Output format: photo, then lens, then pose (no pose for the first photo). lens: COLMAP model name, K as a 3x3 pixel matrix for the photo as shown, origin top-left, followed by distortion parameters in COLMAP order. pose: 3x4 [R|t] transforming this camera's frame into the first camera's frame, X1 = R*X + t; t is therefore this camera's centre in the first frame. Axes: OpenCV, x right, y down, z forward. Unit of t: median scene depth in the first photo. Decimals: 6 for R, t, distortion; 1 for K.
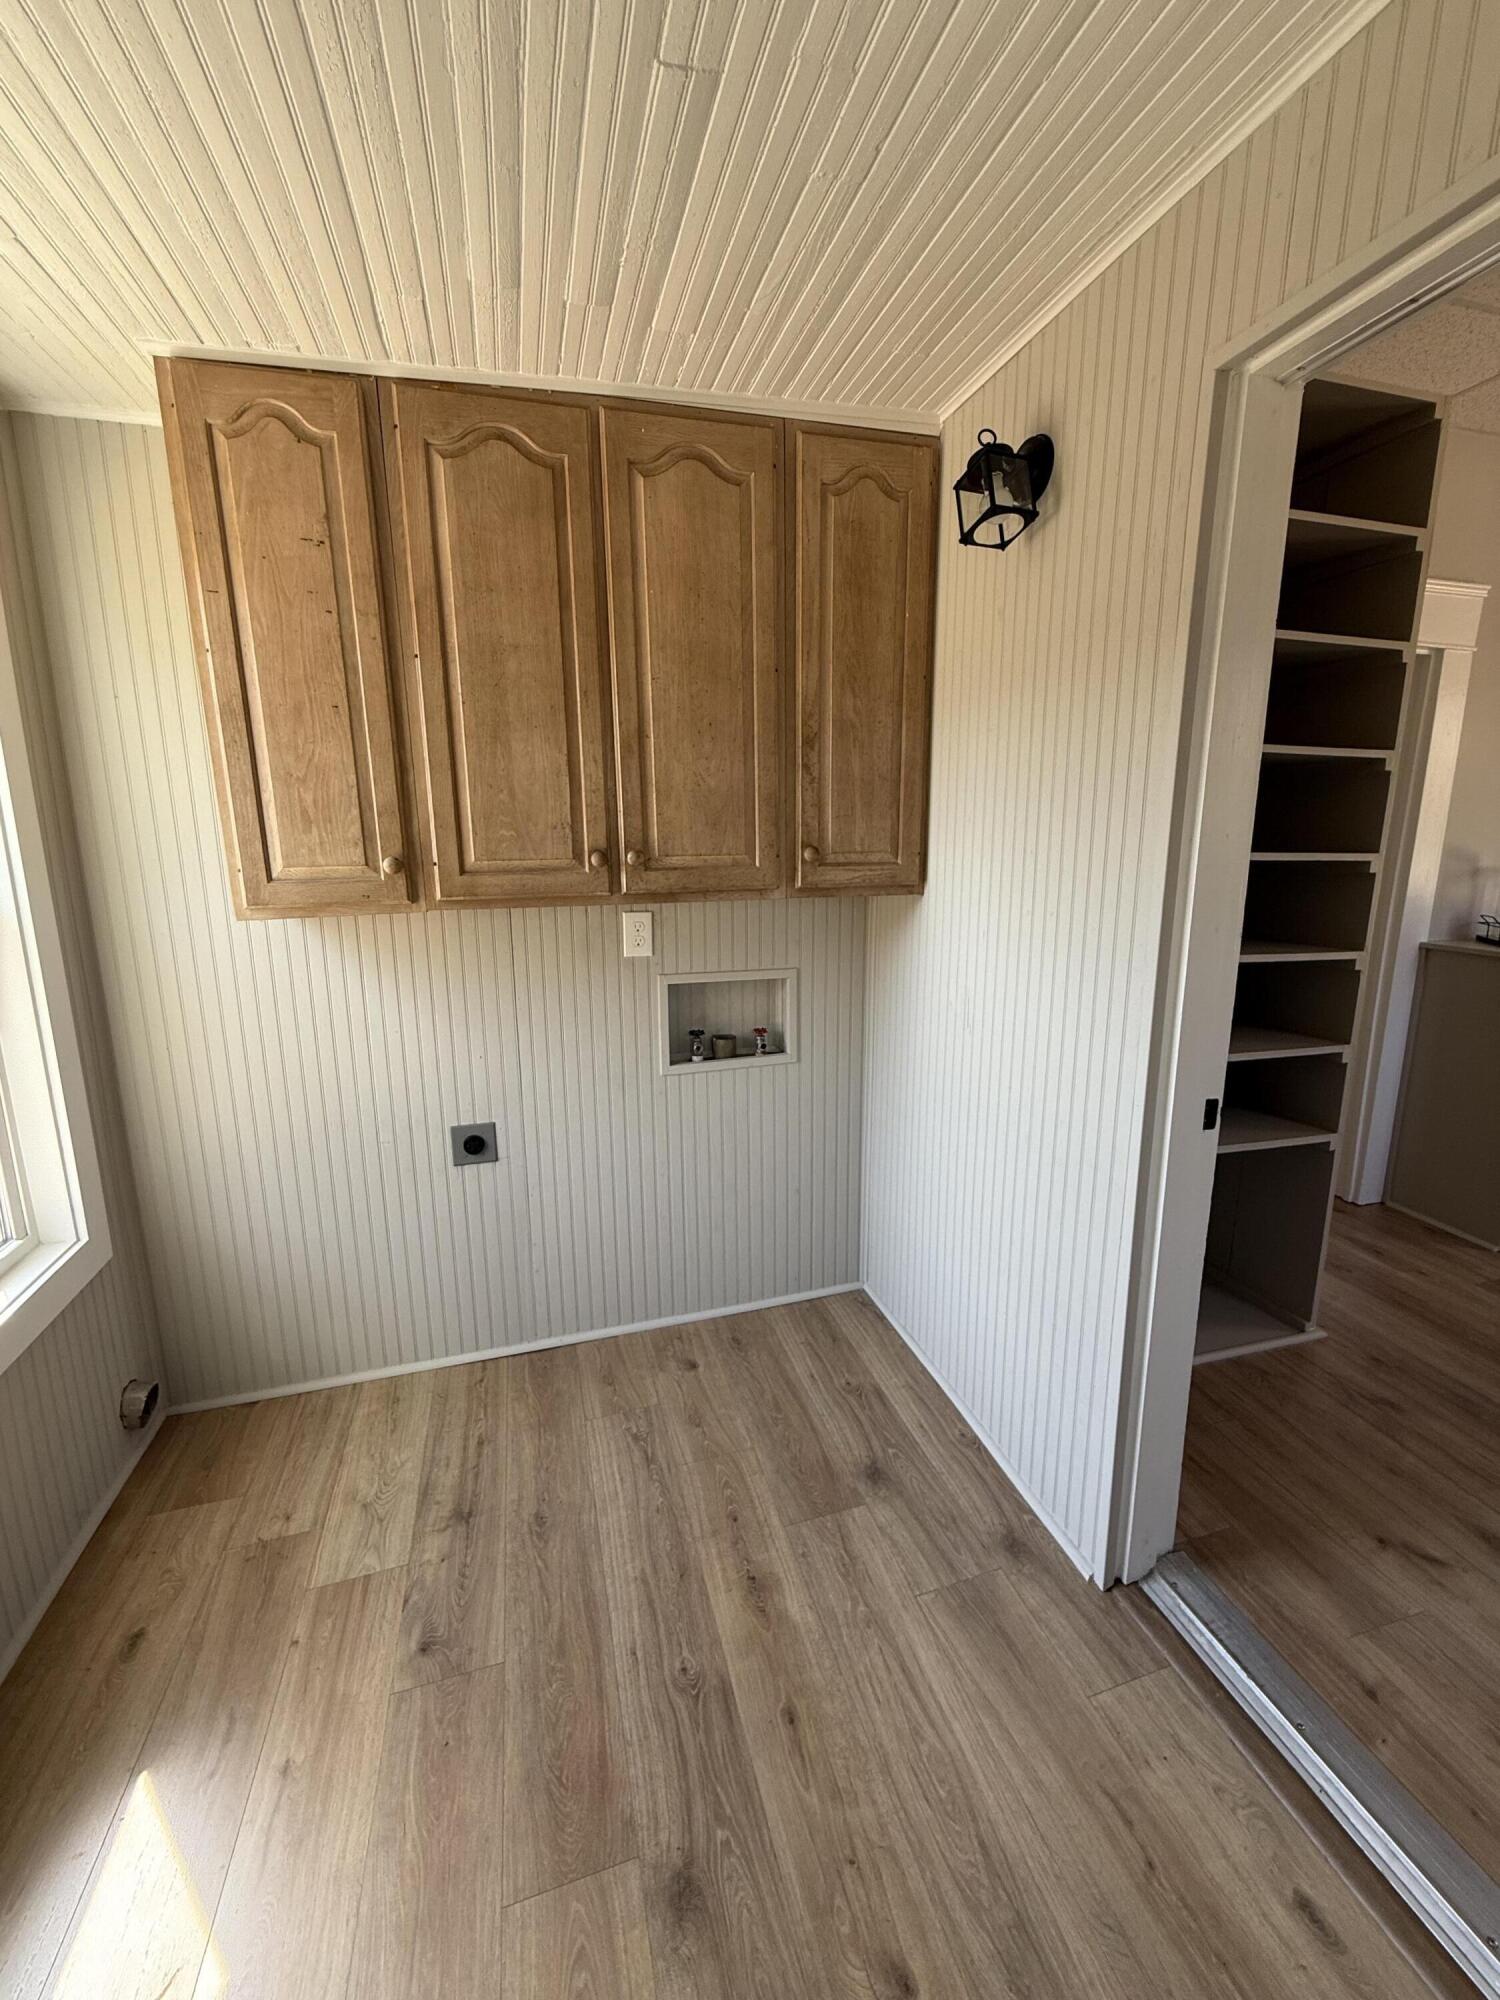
lens RADIAL K [[798.5, 0, 752.1], [0, 798.5, 993.9], [0, 0, 1]] dist [-0.000237, 0.000019]
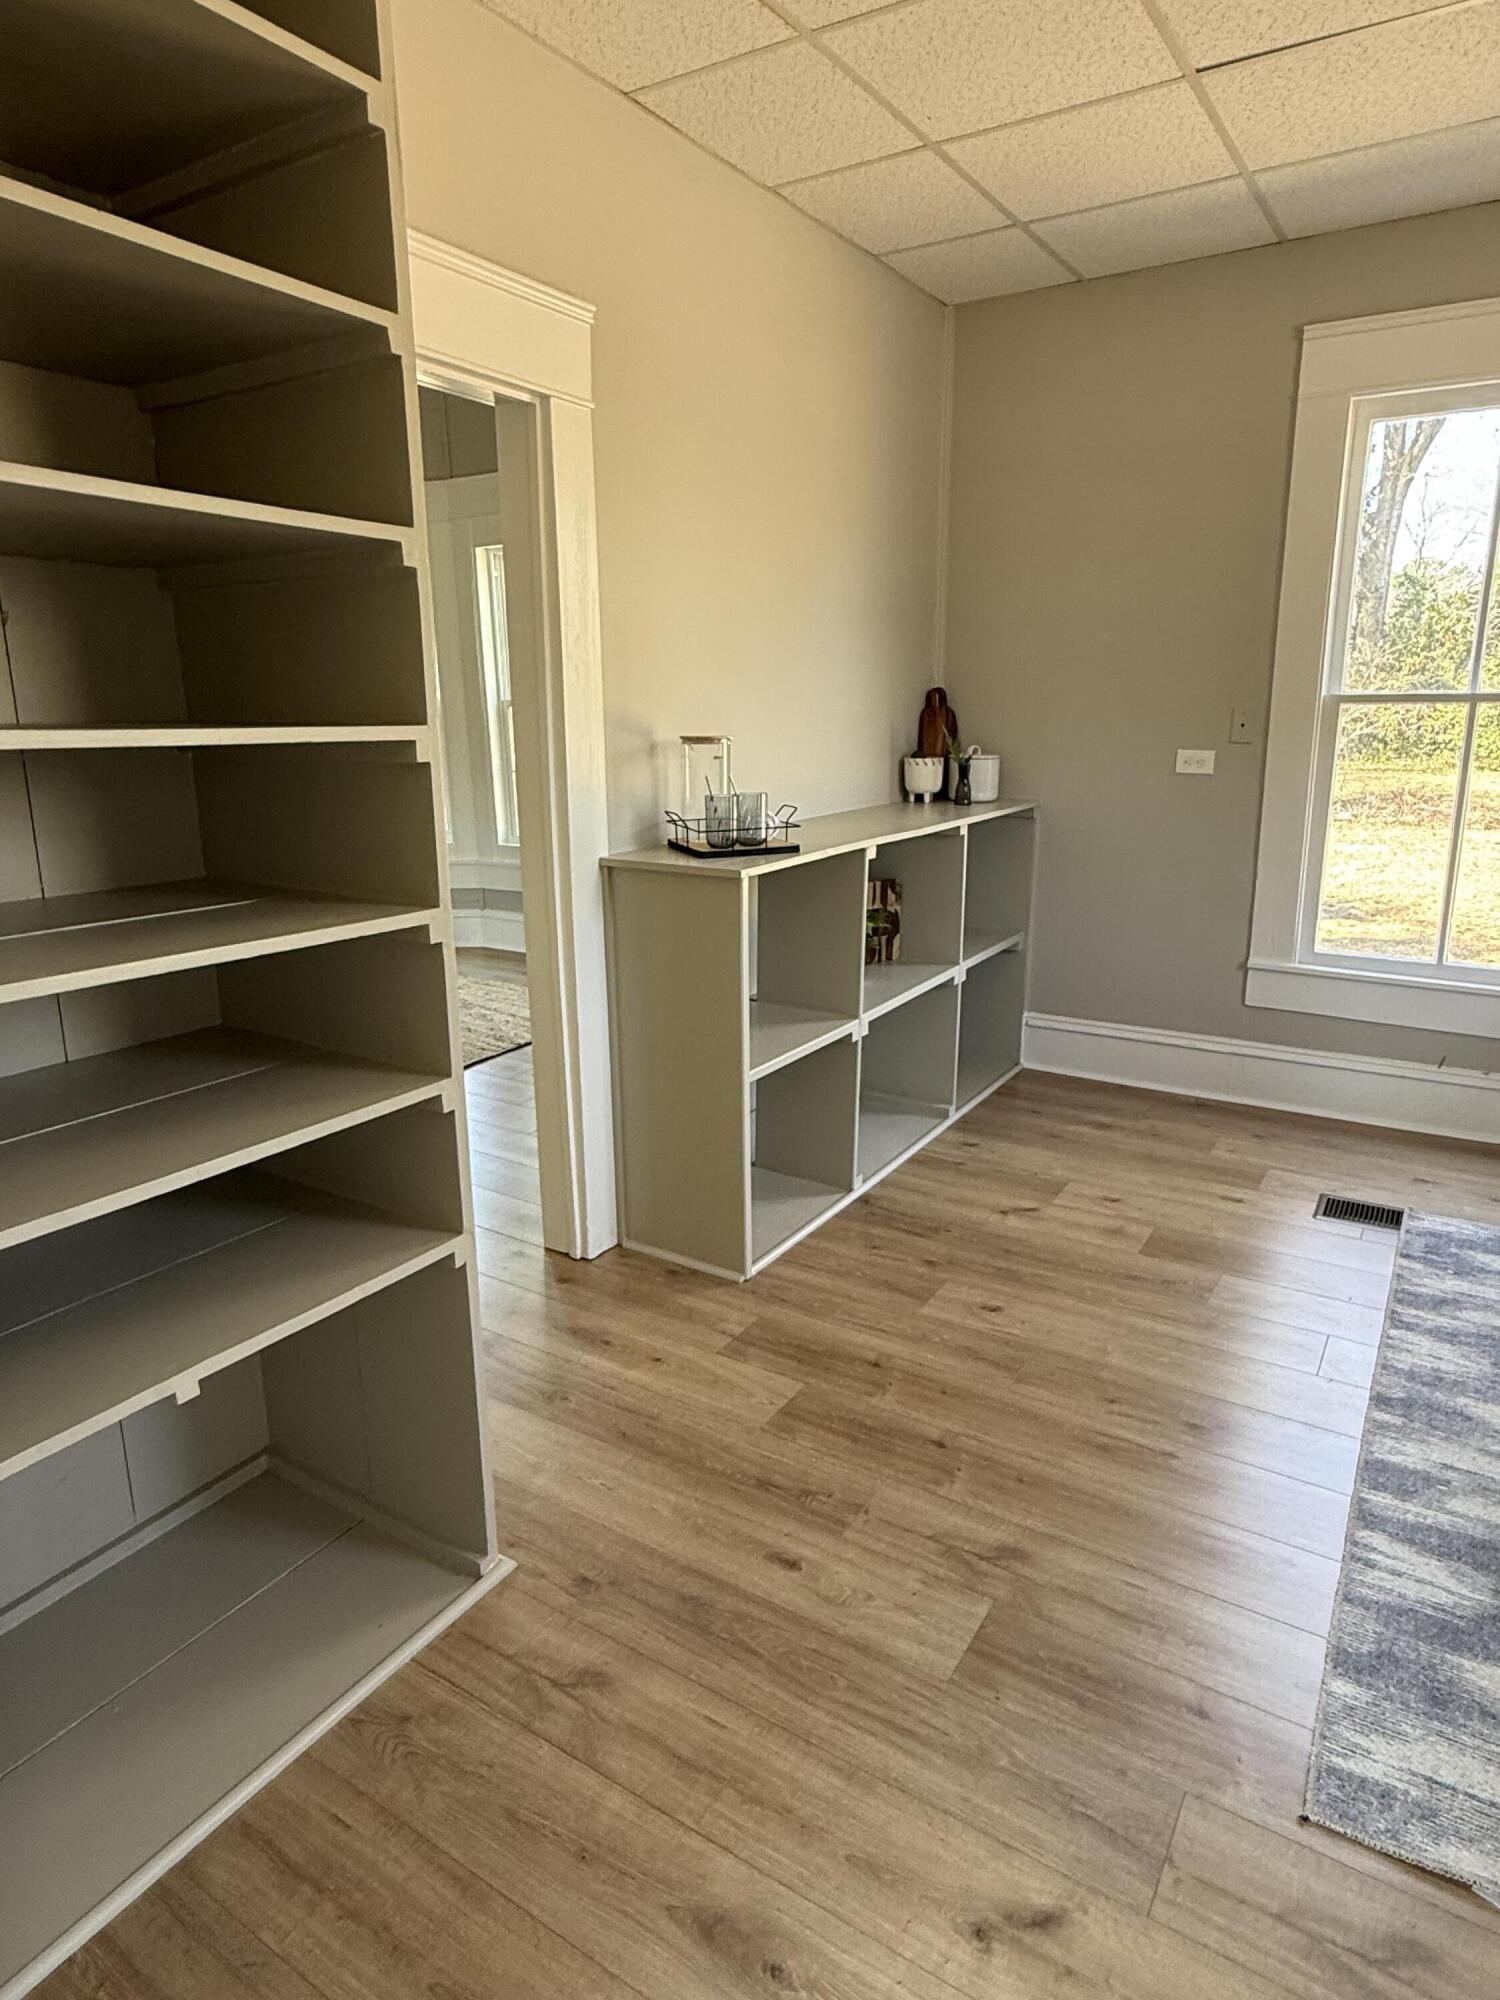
lens RADIAL K [[1176.1, 0, 753.1], [0, 1176.1, 991.6], [0, 0, 1]] dist [-0.001456, -0.000592]
pose [[0.742332, -0.164343, 0.649565, 0.458414], [0.133909, 0.986284, 0.096501, -0.053254], [-0.656514, 0.015347, 0.754157, 0.300167]]
